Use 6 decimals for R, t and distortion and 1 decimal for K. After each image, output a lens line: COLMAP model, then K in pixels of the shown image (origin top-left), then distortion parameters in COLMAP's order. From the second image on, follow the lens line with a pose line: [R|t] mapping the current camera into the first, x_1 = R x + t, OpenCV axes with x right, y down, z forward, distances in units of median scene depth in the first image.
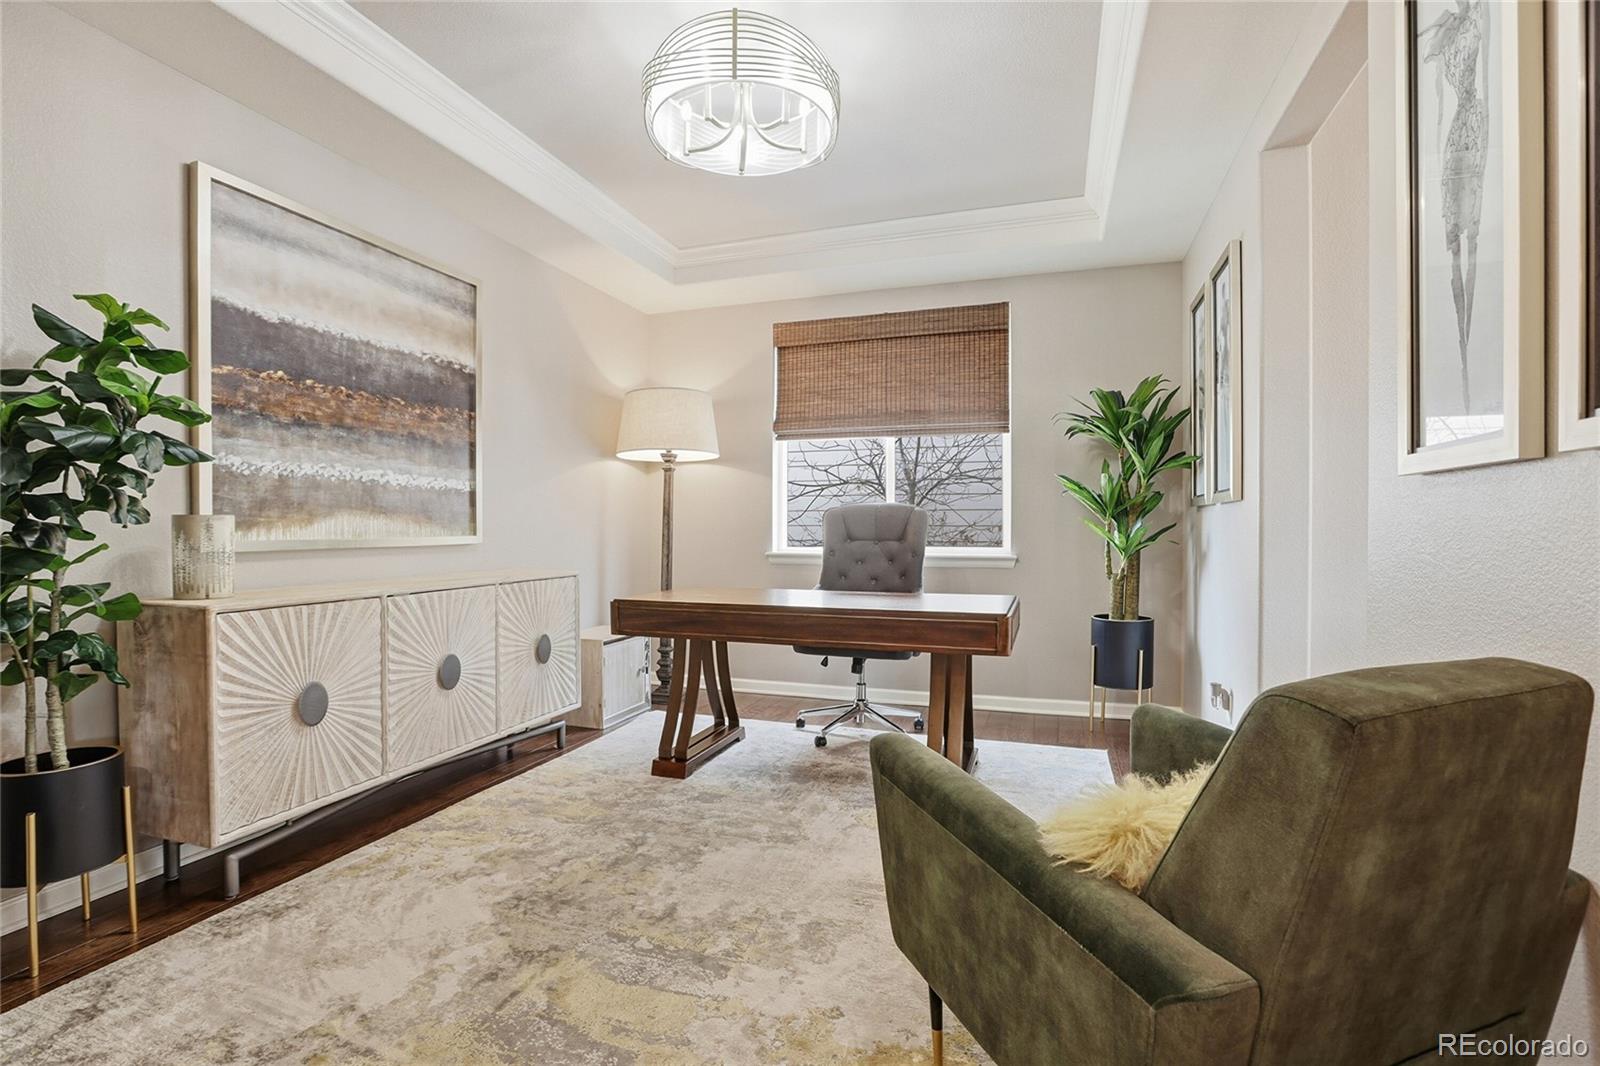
lens RADIAL K [[744.8, 0, 804.3], [0, 744.8, 535.3], [0, 0, 1]] dist [-0.033348, 0.006851]
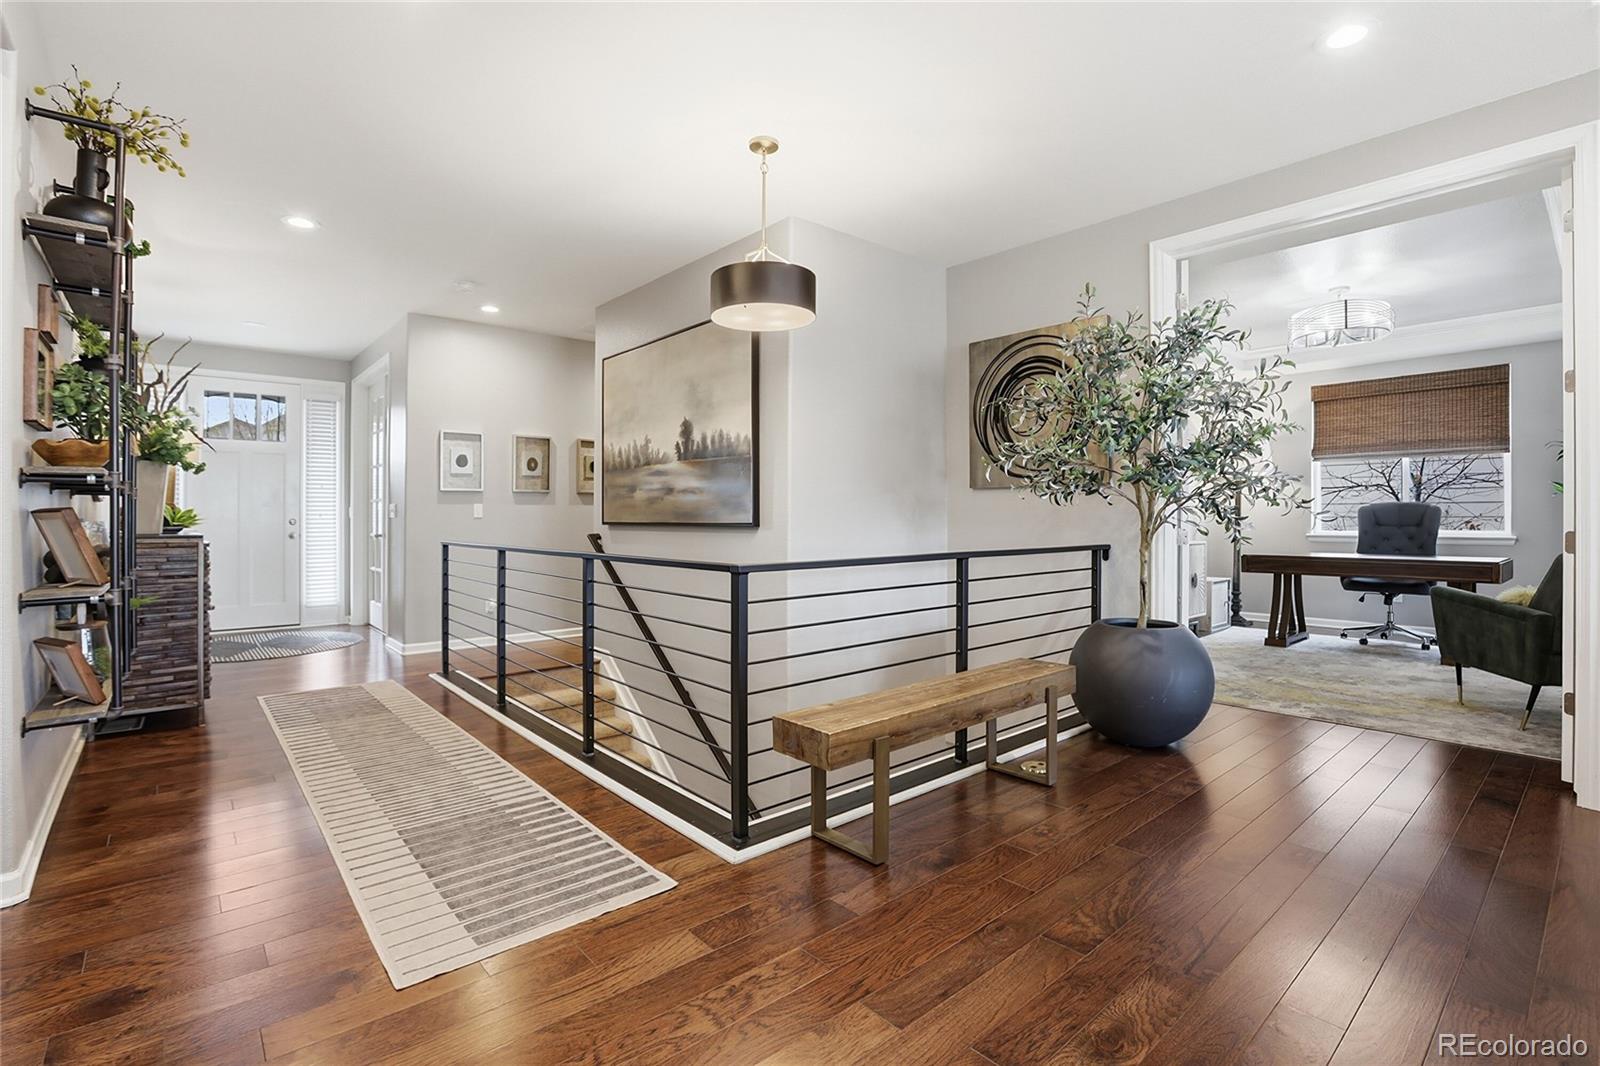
lens RADIAL K [[744.8, 0, 794.0], [0, 744.8, 528.0], [0, 0, 1]] dist [-0.033348, 0.006851]
pose [[0.860252, 0.002127, -0.509865, -0.206452], [-0.002898, 0.999996, -0.000718, 0.014925], [0.509861, 0.002095, 0.860254, -0.940761]]
